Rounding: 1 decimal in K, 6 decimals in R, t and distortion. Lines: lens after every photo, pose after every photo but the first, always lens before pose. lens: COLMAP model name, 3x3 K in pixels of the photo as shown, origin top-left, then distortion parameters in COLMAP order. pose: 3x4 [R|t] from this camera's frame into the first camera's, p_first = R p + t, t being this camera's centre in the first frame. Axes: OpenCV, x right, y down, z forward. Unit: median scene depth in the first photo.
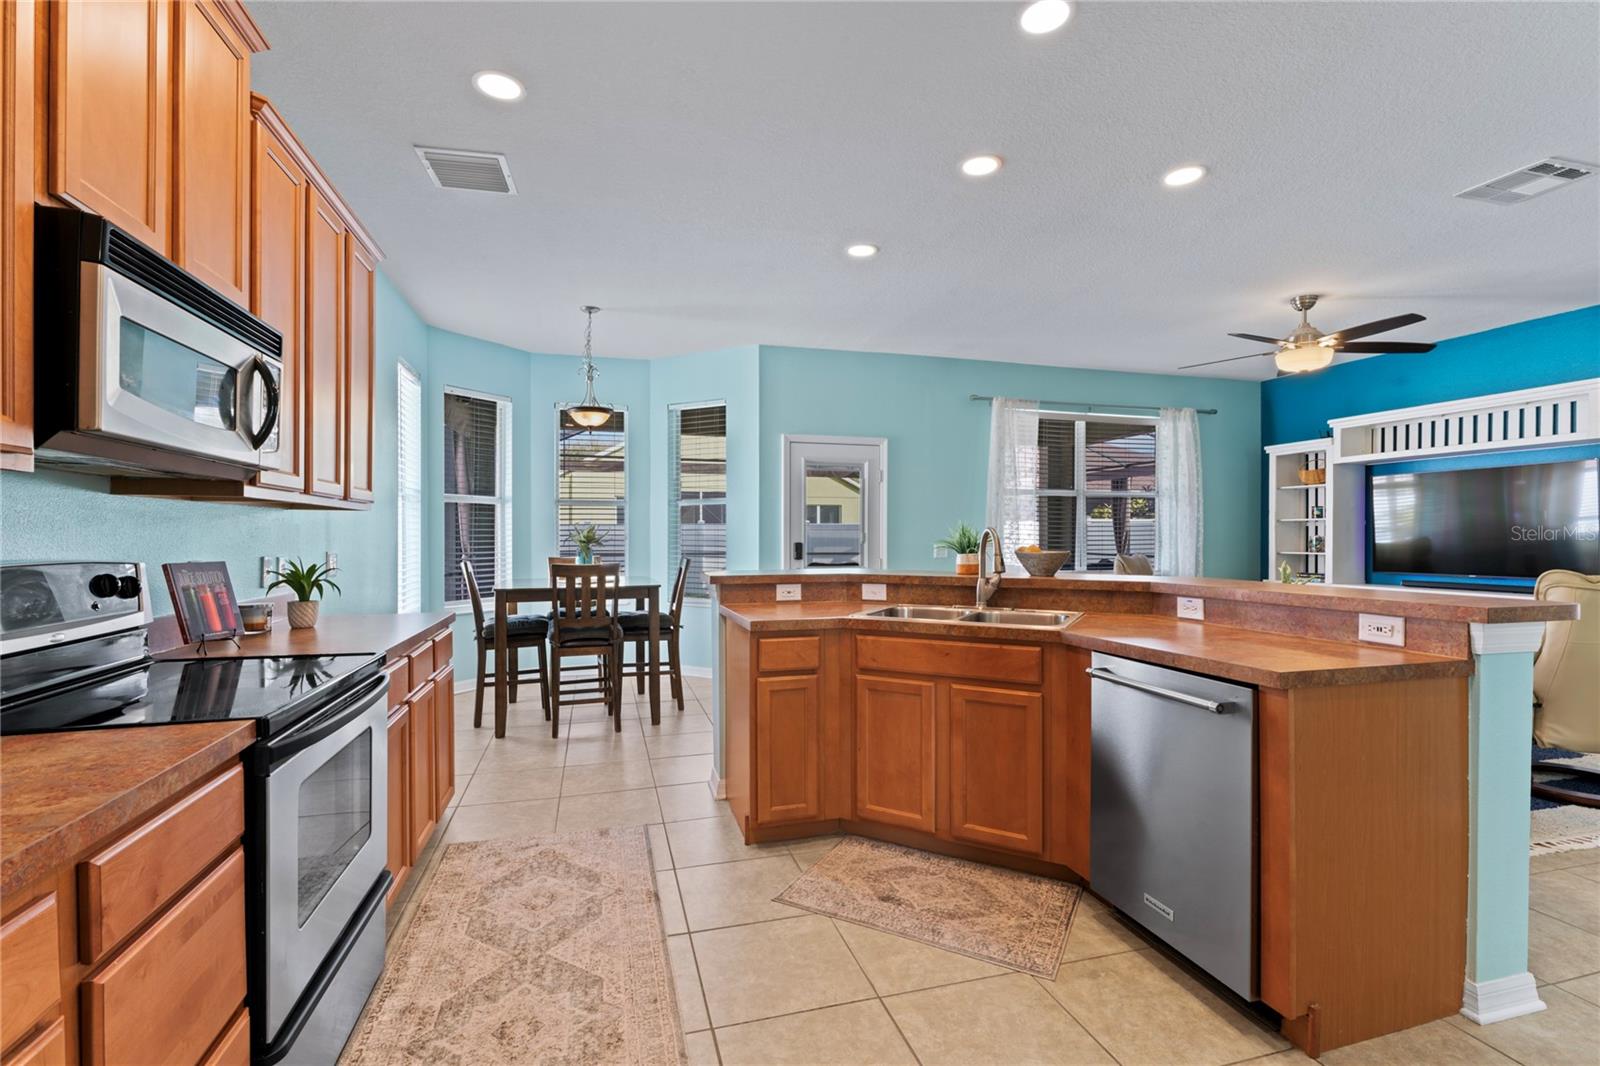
lens RADIAL K [[732.0, 0, 797.9], [0, 732.0, 537.3], [0, 0, 1]] dist [-0.004038, -0.002981]
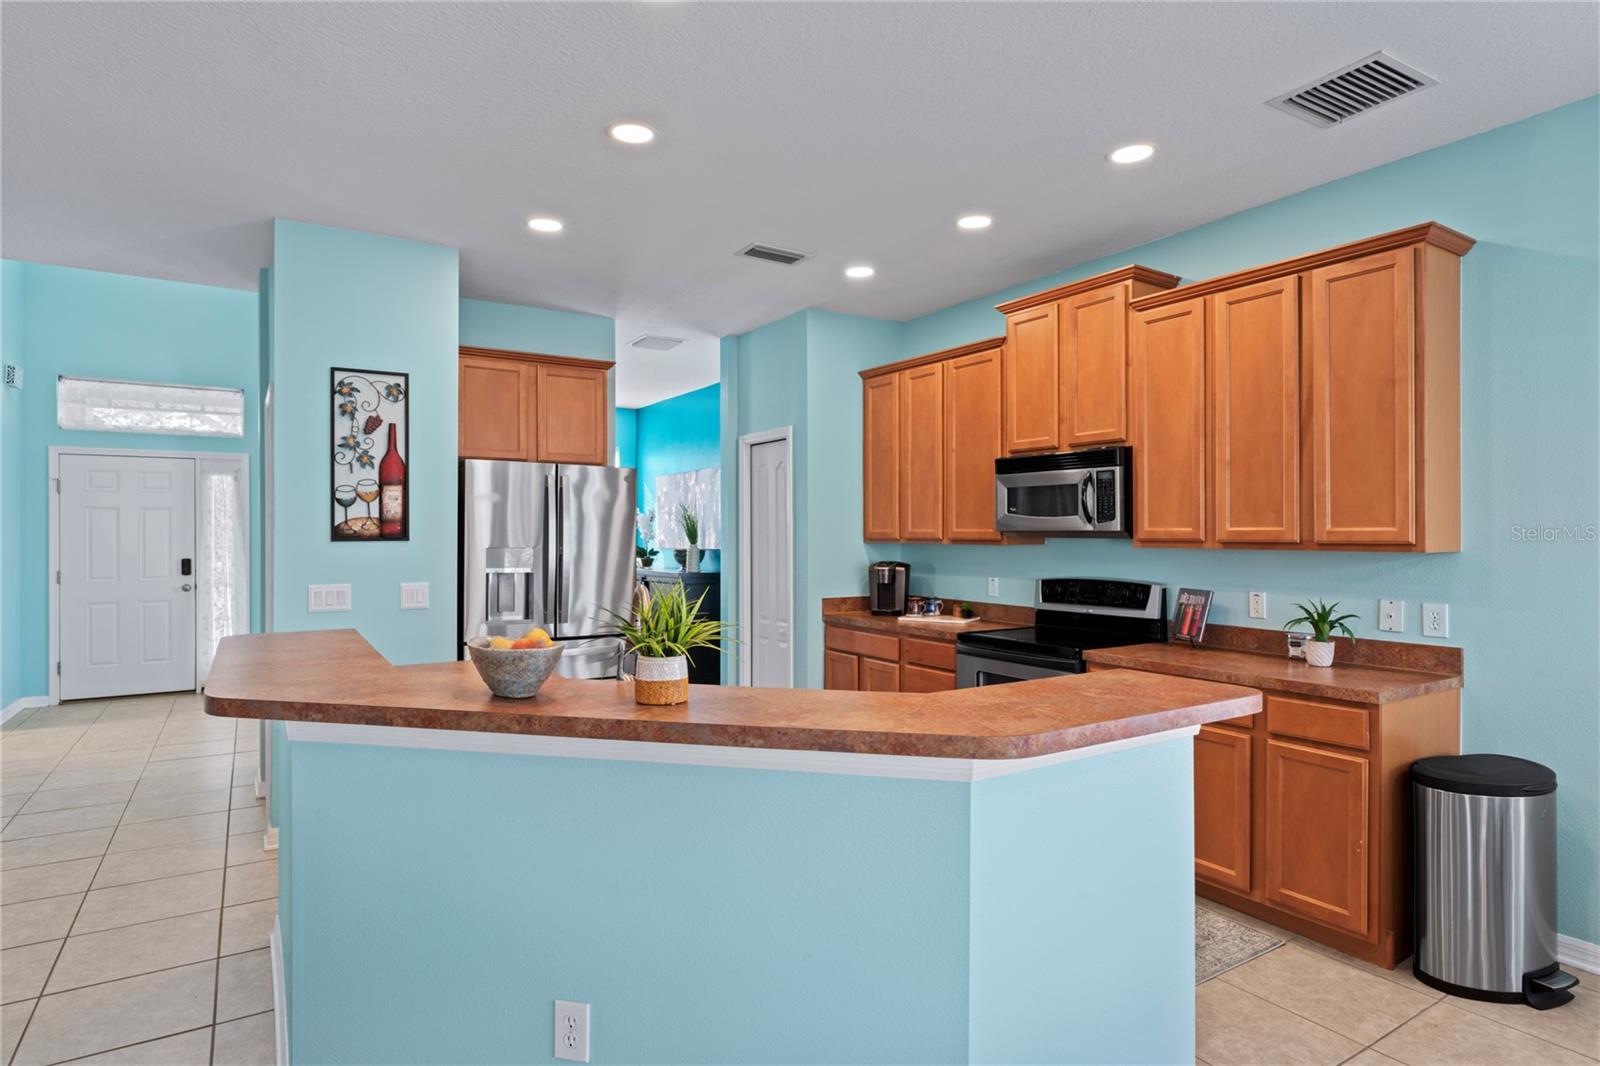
lens RADIAL K [[874.8, 0, 773.0], [0, 874.8, 533.6], [0, 0, 1]] dist [0.000152, -0.003127]
pose [[-0.966794, 0.000963, -0.255555, 0.176283], [0.000043, 0.999994, 0.003604, -0.031069], [0.255557, 0.003474, -0.966788, 0.889742]]
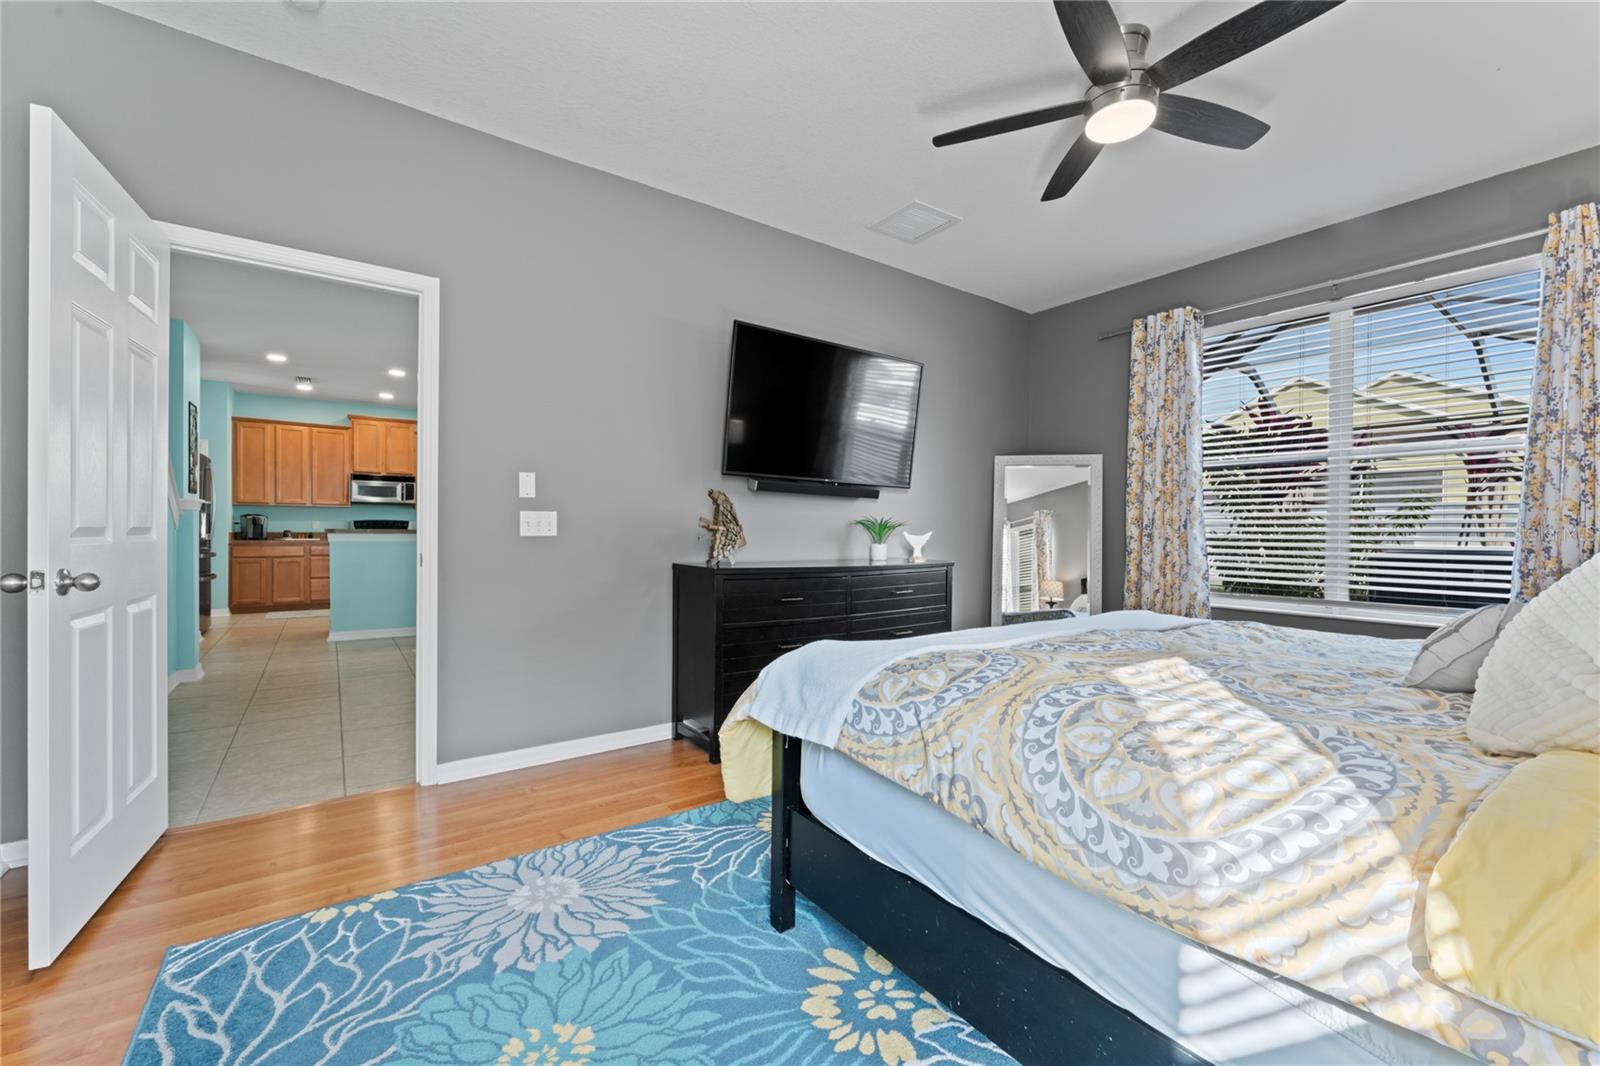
lens RADIAL K [[655.1, 0, 789.3], [0, 655.1, 532.5], [0, 0, 1]] dist [0.003210, 0.000470]
pose [[0.322337, 0.004877, -0.946612, 1.515816], [-0.007025, 0.999972, 0.002760, 0.028347], [0.946599, 0.005760, 0.322362, 0.669073]]
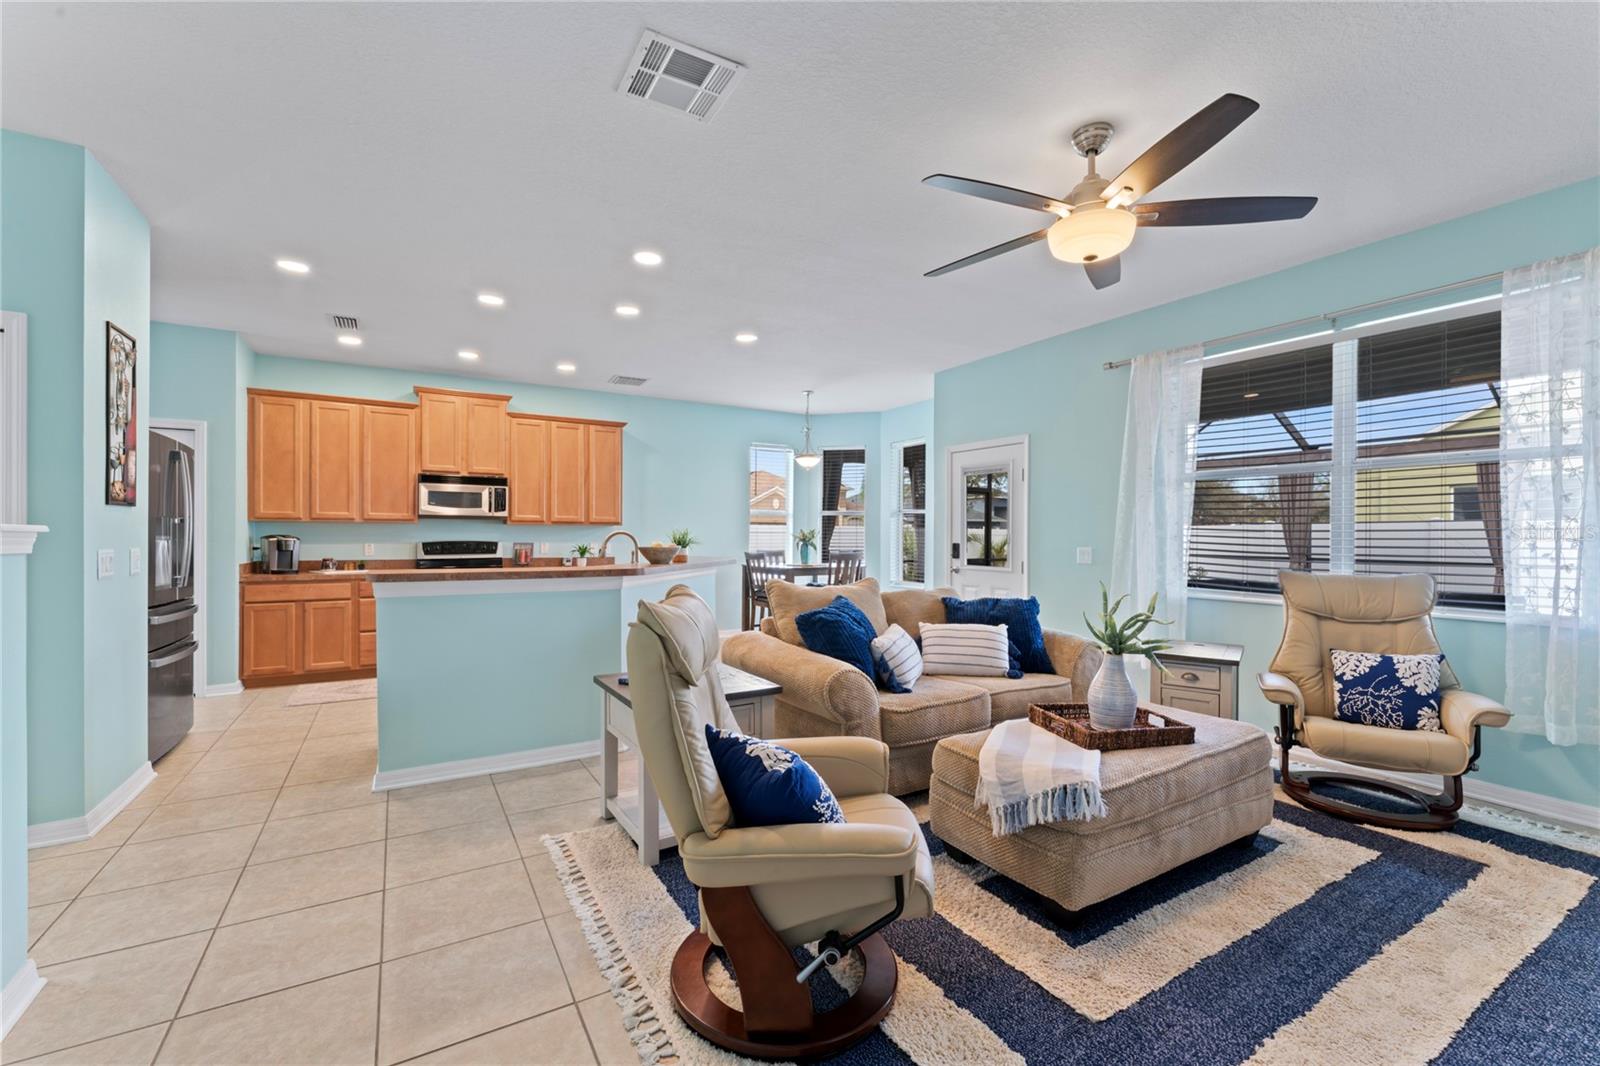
lens RADIAL K [[690.6, 0, 806.5], [0, 690.6, 535.8], [0, 0, 1]] dist [-0.002264, 0.000891]
pose [[0.246591, -0.000004, -0.969120, 0.958709], [-0.005702, 0.999983, -0.001454, -0.000446], [0.969103, 0.005884, 0.246587, 0.523869]]
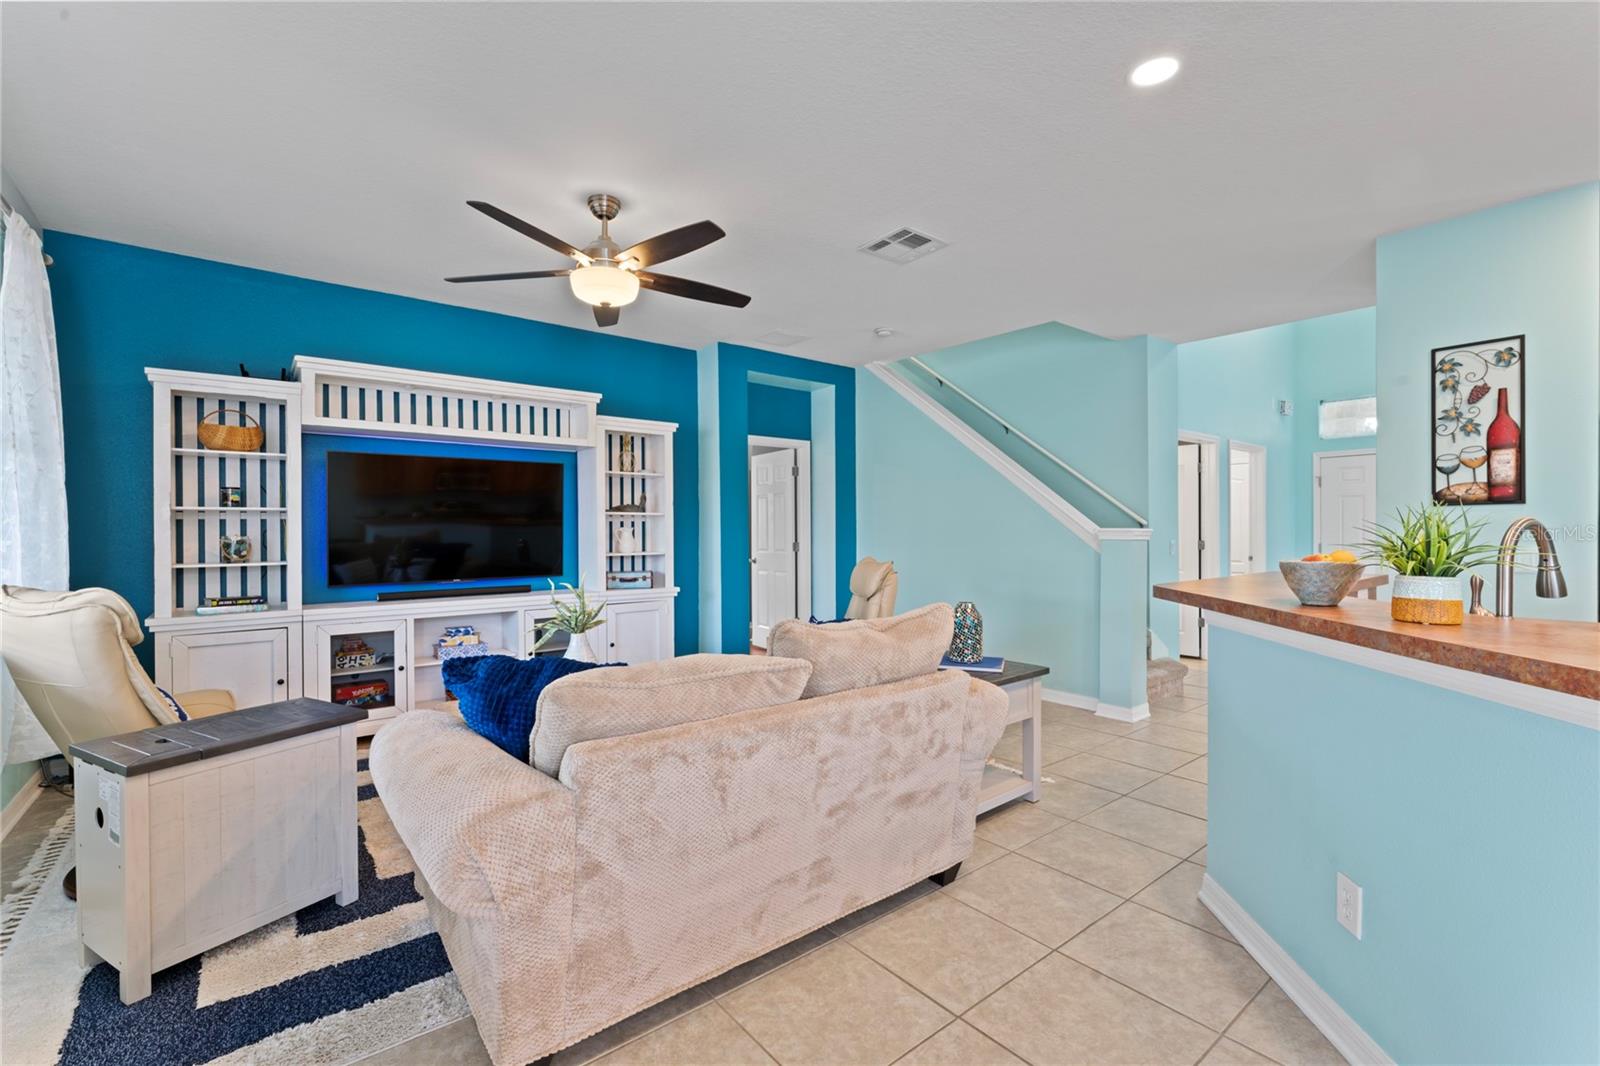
lens RADIAL K [[690.6, 0, 801.3], [0, 690.6, 532.6], [0, 0, 1]] dist [-0.002264, 0.000891]
pose [[-0.385914, 0.000029, 0.922535, -0.004770], [0.005211, 0.999984, 0.002149, -0.003813], [-0.922520, 0.005637, -0.385908, 0.878001]]
